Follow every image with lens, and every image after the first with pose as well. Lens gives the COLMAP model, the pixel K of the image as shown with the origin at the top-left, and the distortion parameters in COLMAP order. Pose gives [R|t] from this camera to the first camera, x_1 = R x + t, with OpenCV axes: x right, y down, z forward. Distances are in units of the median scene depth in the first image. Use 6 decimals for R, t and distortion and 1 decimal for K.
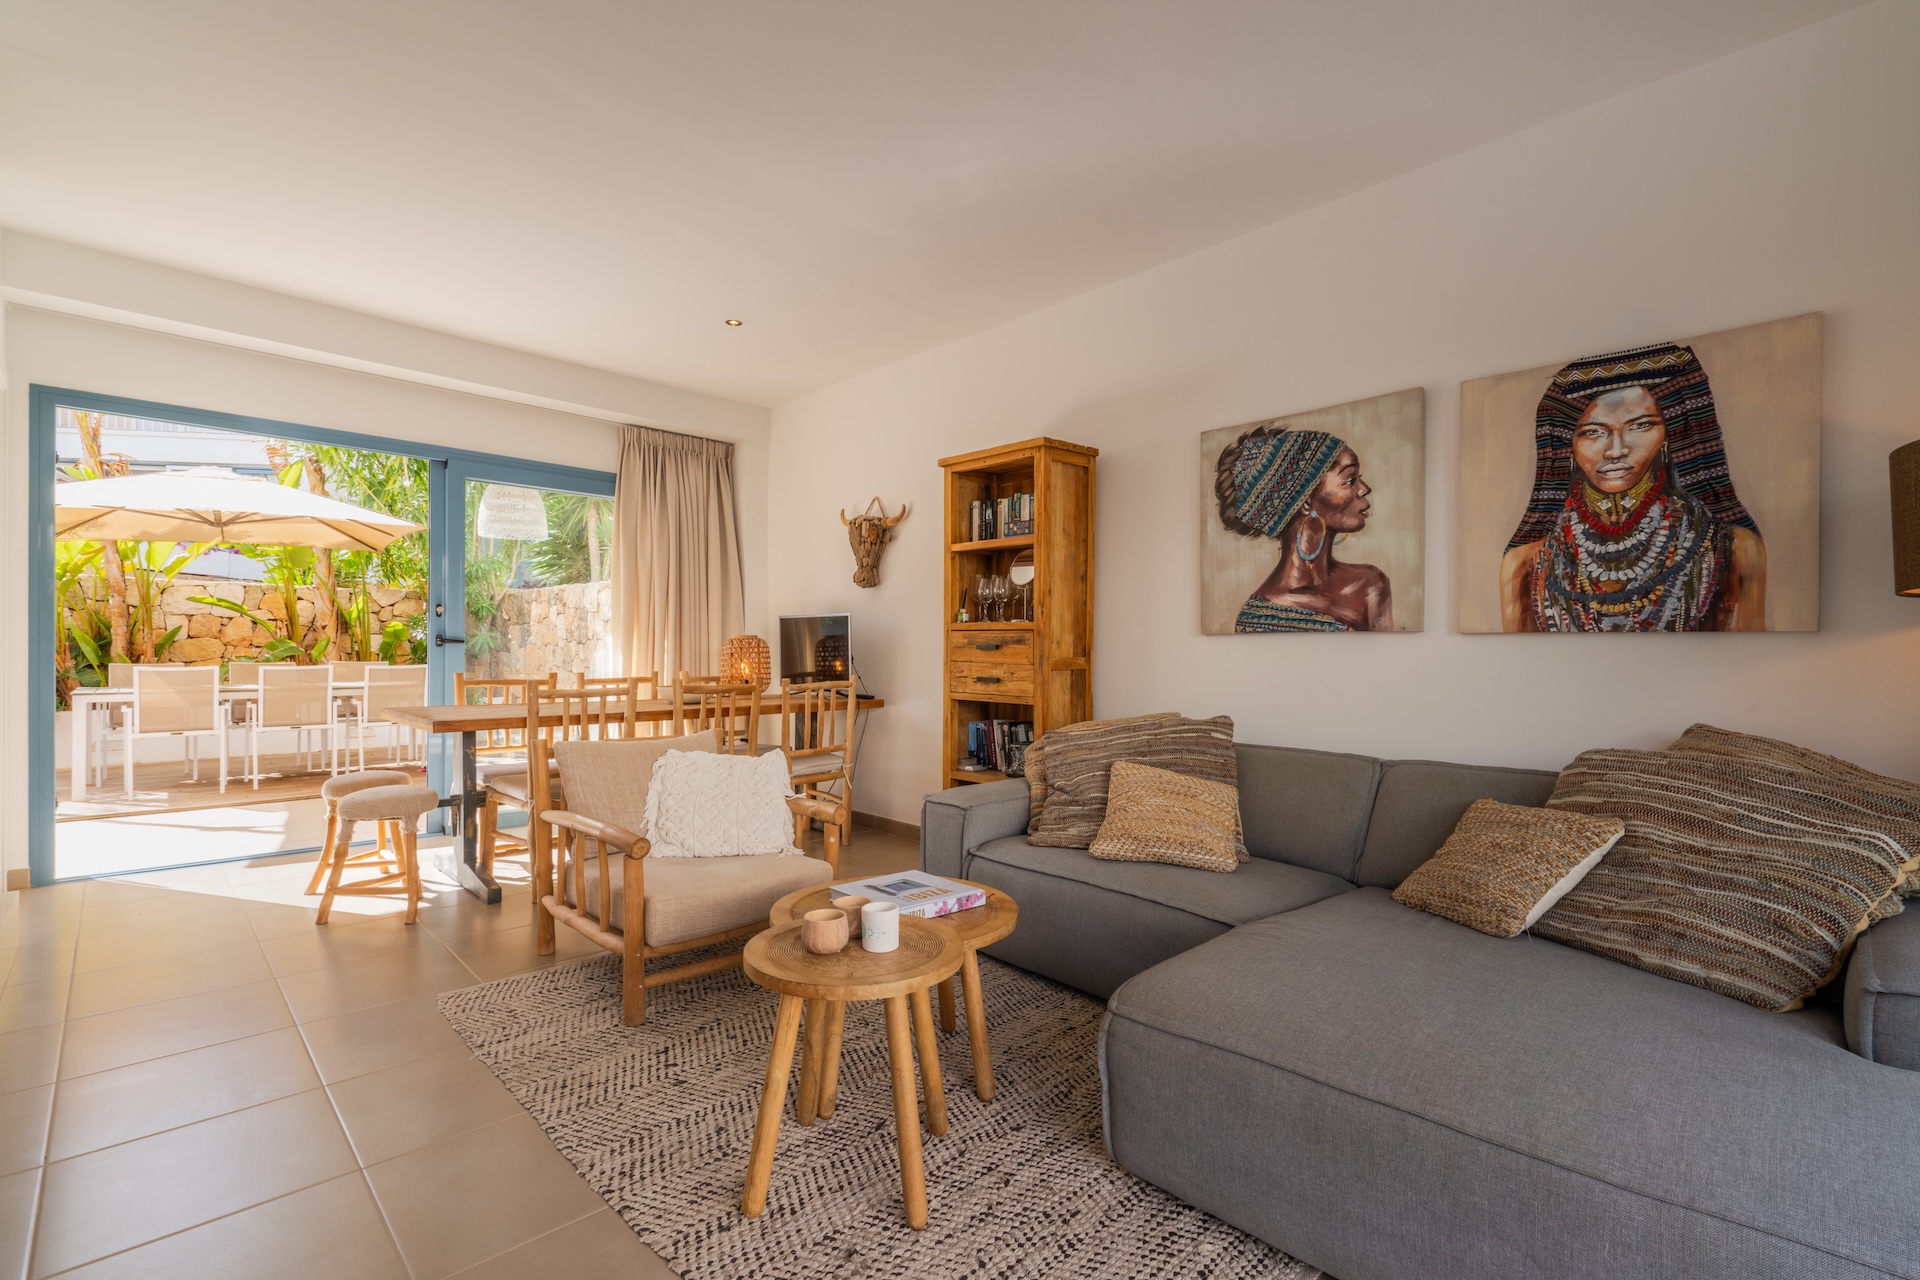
lens RADIAL K [[868.5, 0, 965.0], [0, 868.5, 650.3], [0, 0, 1]] dist [0.016464, -0.000041]
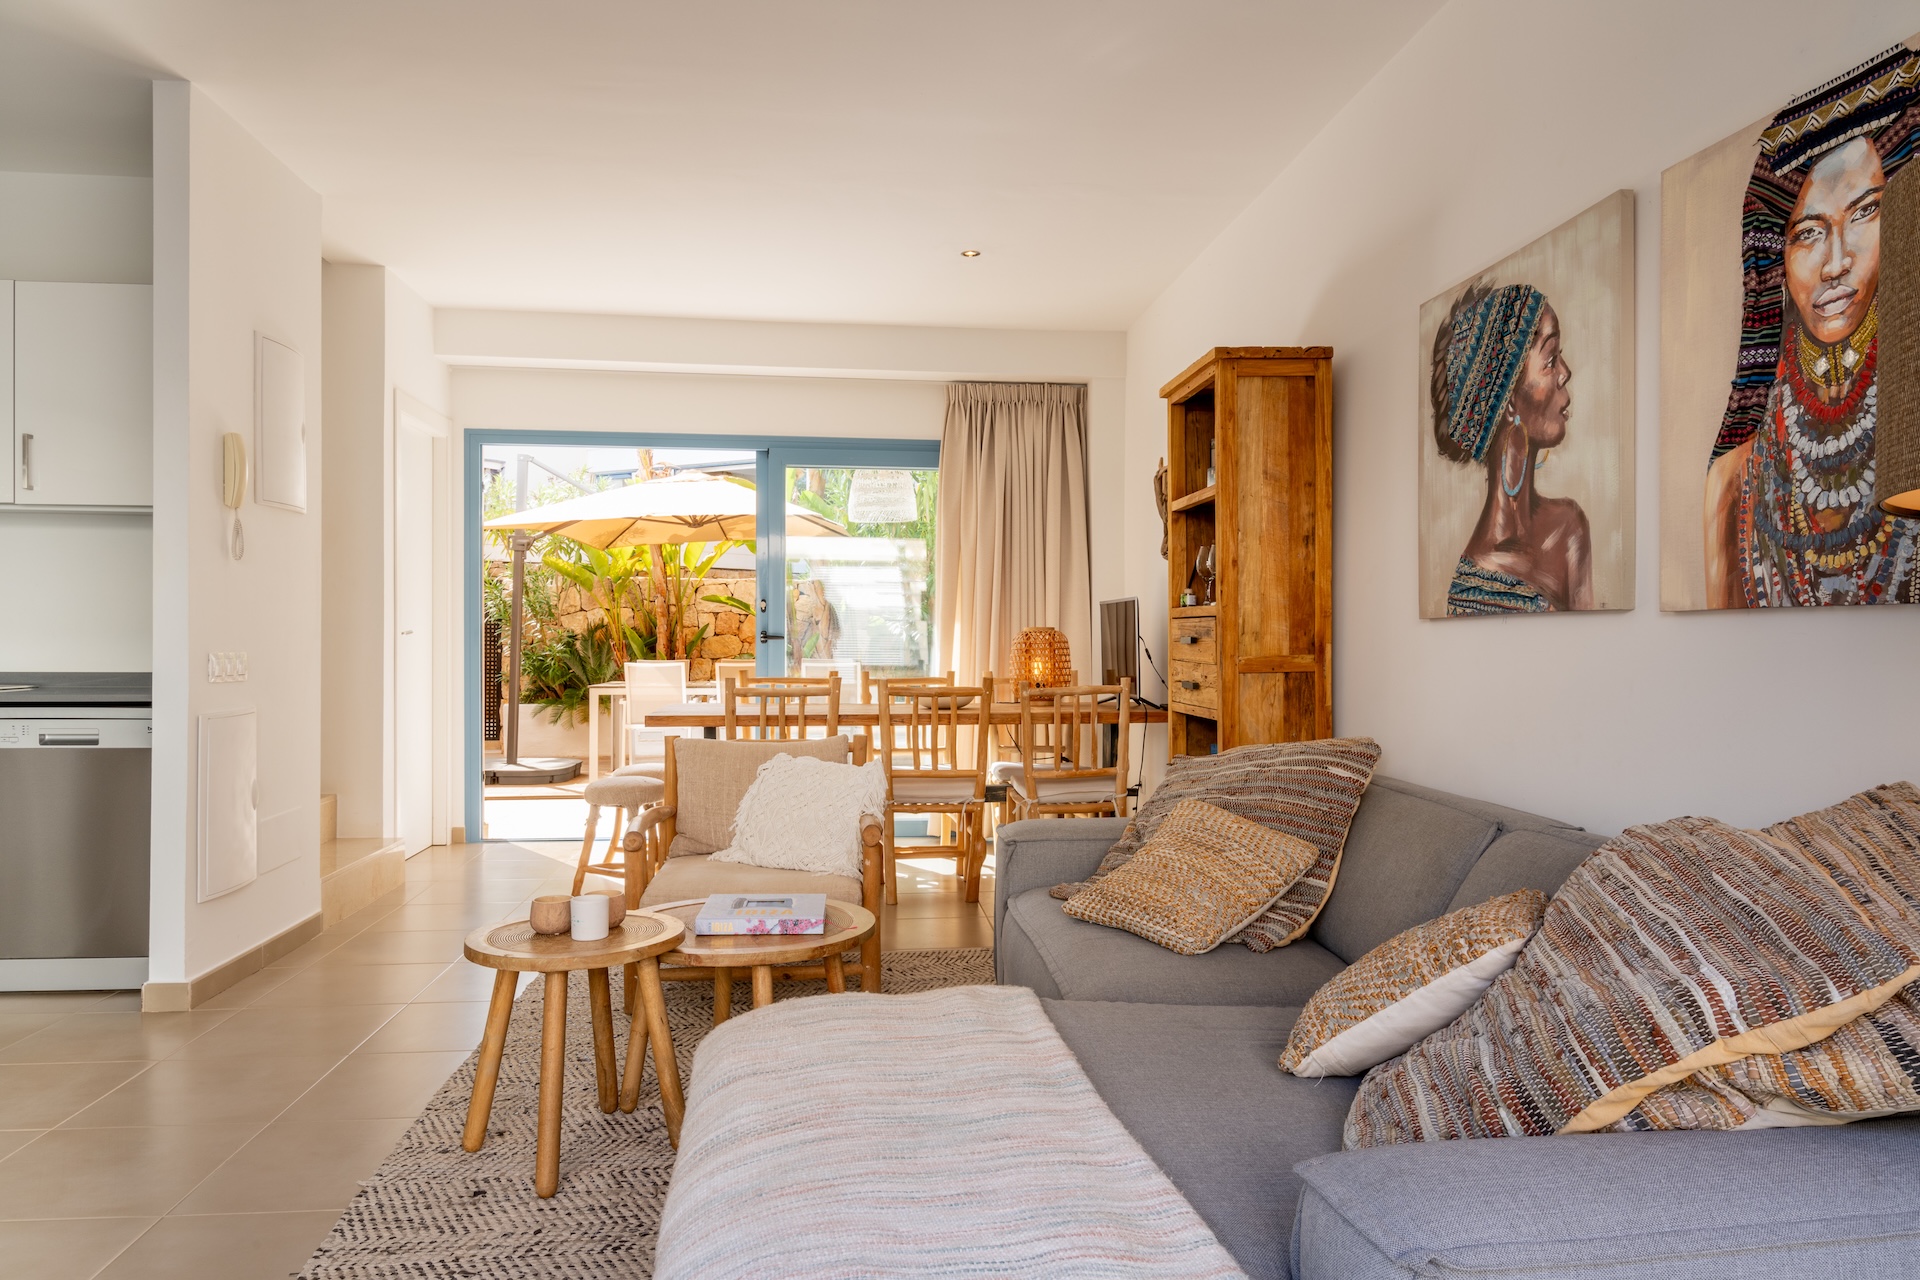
lens RADIAL K [[1261.0, 0, 961.9], [0, 1261.0, 641.3], [0, 0, 1]] dist [0.049857, -0.053655]
pose [[0.786604, -0.005337, -0.617434, 0.665584], [0.002604, 0.999982, -0.005326, 0.002712], [0.617452, 0.002581, 0.786604, 0.058032]]
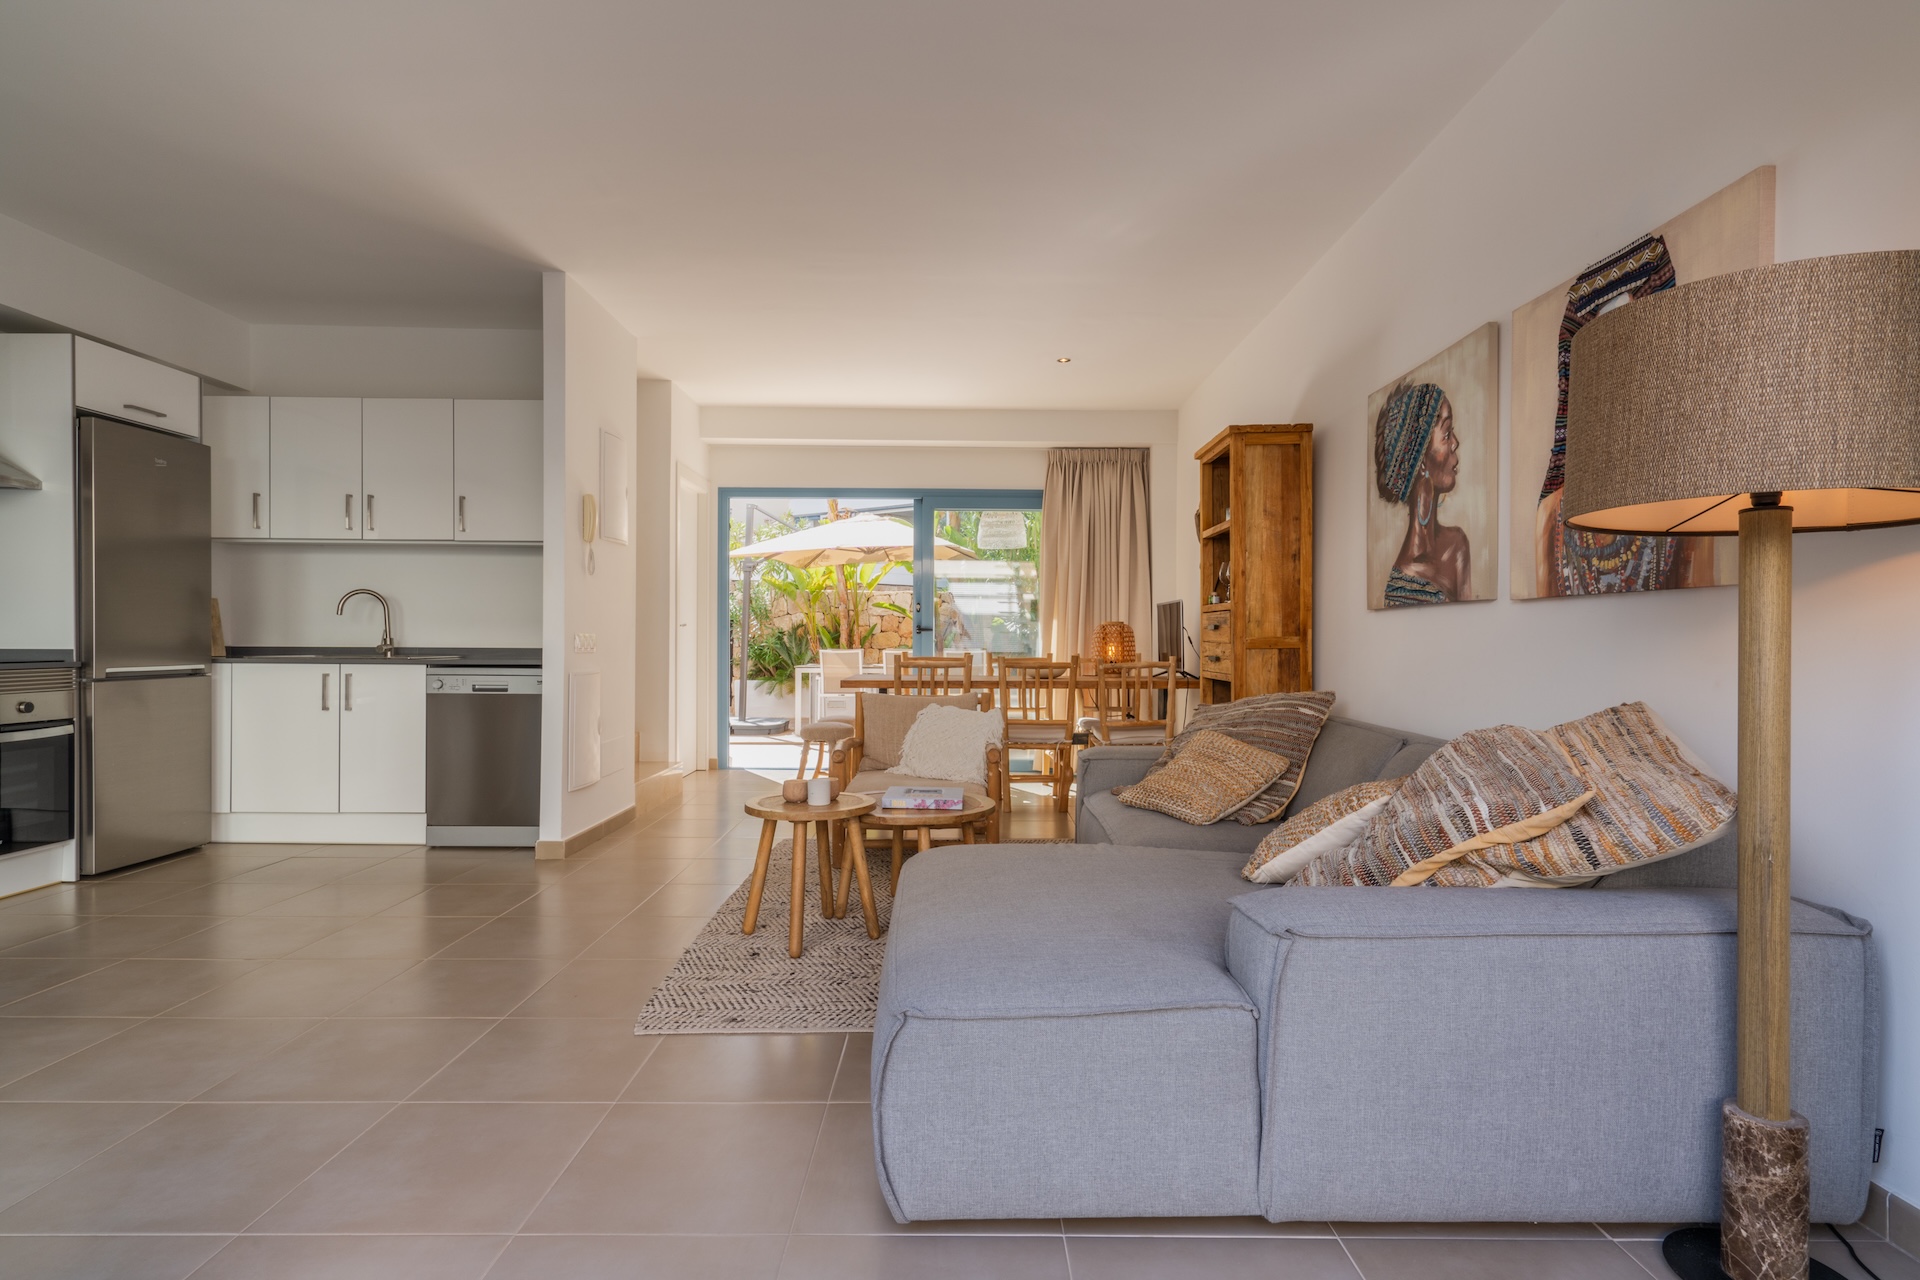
lens RADIAL K [[965.7, 0, 960.0], [0, 965.7, 640.0], [0, 0, 1]] dist [0.016185, 0.000267]
pose [[0.716180, -0.004536, -0.697901, 0.782894], [-0.000624, 0.999974, -0.007139, 0.025182], [0.697915, 0.005548, 0.716159, -0.069497]]
